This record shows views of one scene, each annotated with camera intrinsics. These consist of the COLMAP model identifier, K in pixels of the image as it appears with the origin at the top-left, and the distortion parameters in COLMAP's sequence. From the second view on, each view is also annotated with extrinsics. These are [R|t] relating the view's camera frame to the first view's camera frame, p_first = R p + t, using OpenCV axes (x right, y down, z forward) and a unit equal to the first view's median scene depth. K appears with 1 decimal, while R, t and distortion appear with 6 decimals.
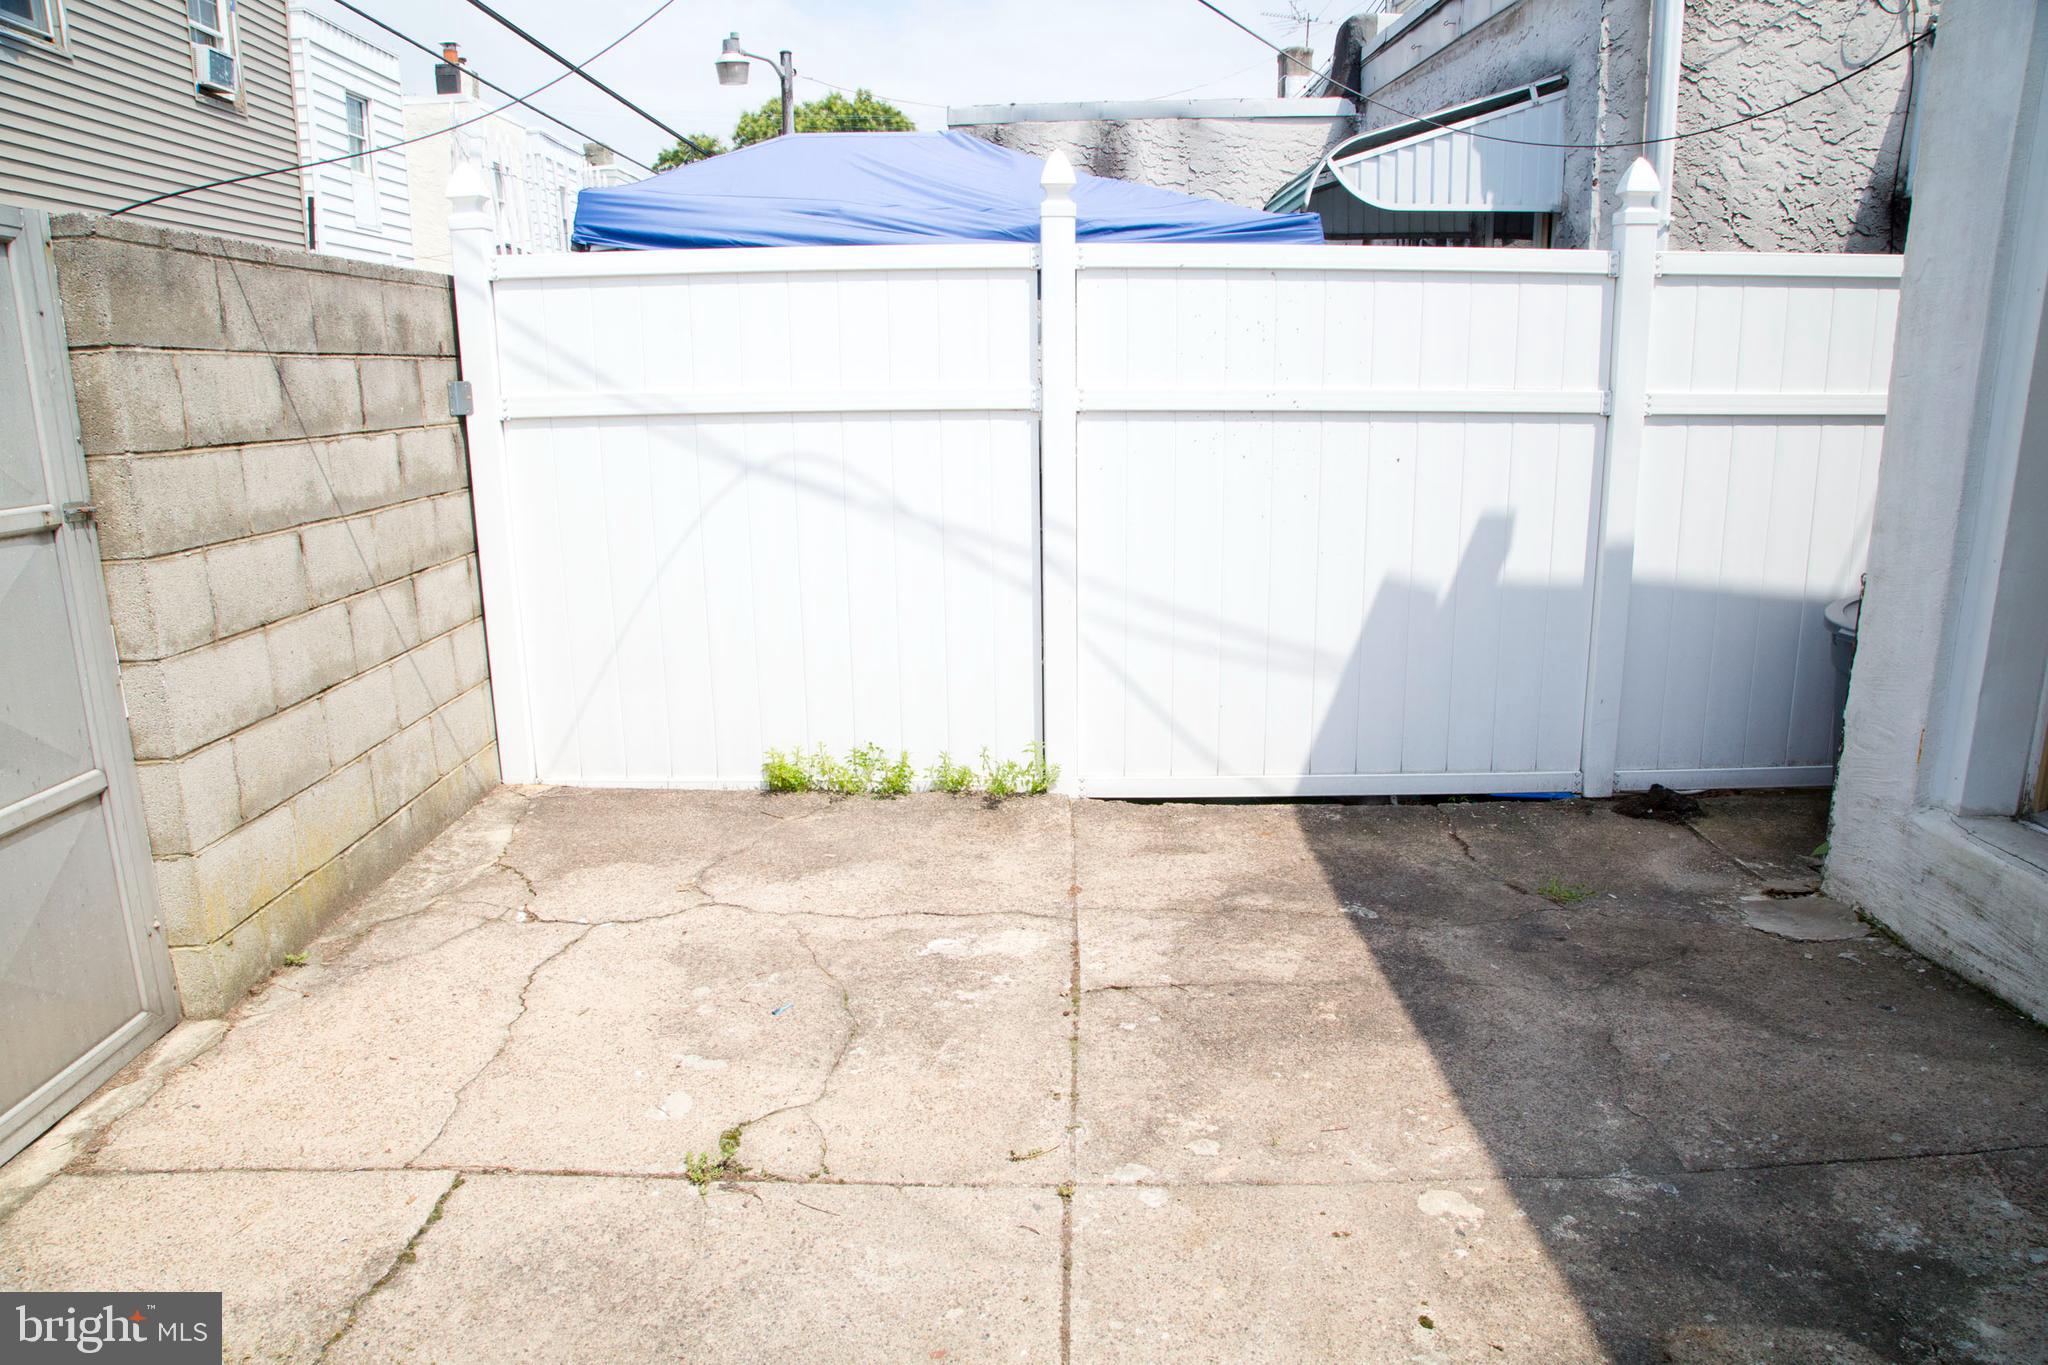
lens RADIAL K [[1382.4, 0, 1038.5], [0, 1382.4, 678.4], [0, 0, 1]] dist [-0.122045, 0.067699]
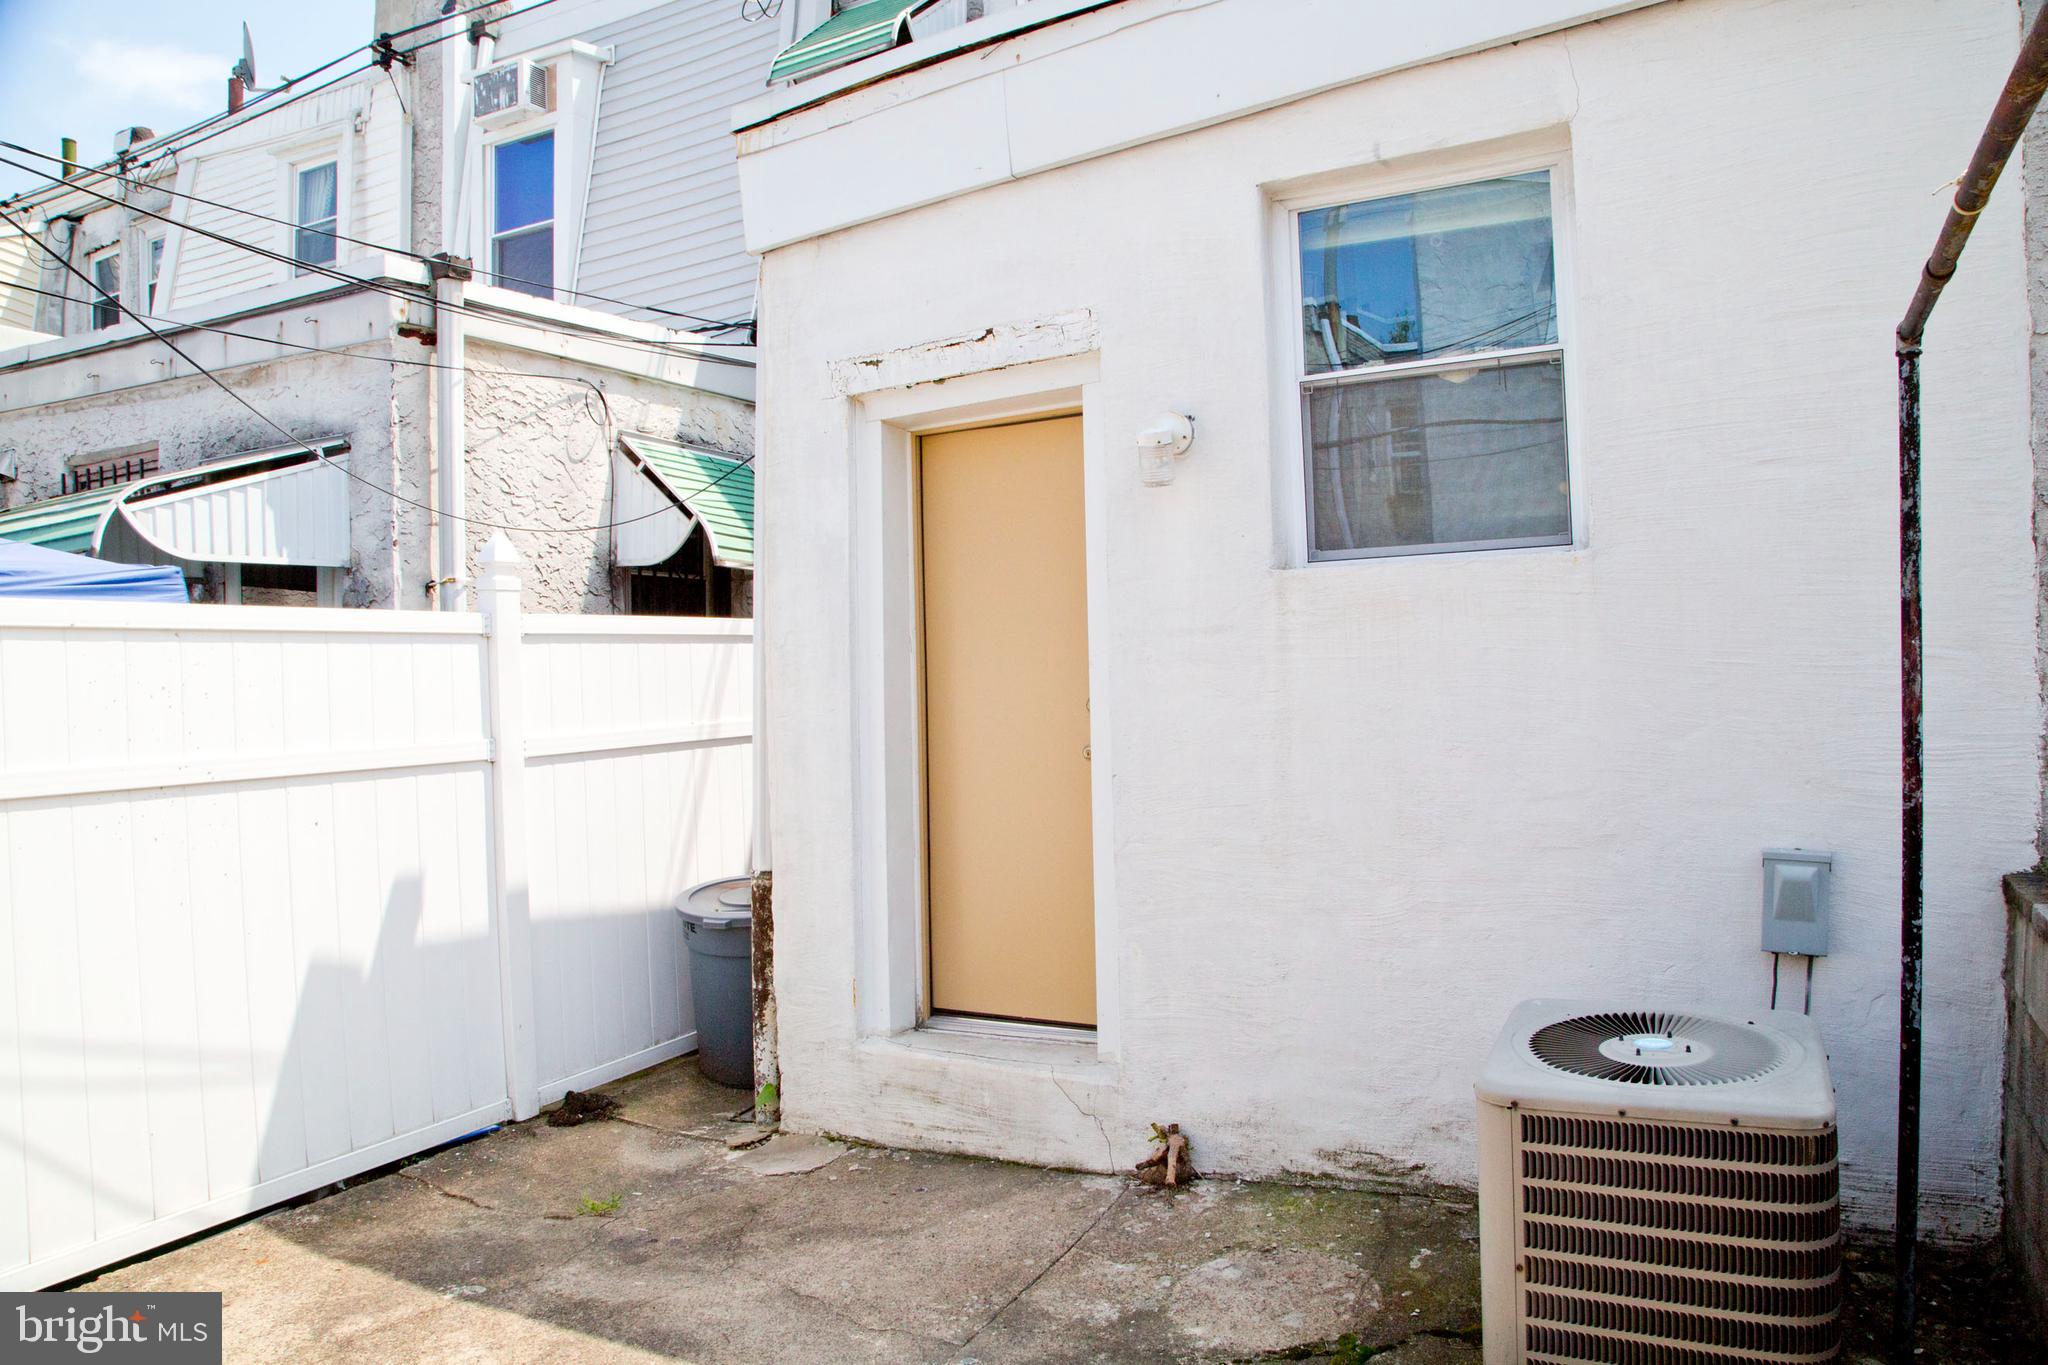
lens RADIAL K [[1382.4, 0, 1038.5], [0, 1382.4, 678.4], [0, 0, 1]] dist [-0.122045, 0.067699]
pose [[0.475993, -0.012667, 0.879358, -0.339407], [0.213755, 0.971578, -0.101709, -0.057461], [-0.853076, 0.236380, 0.465172, 0.109473]]
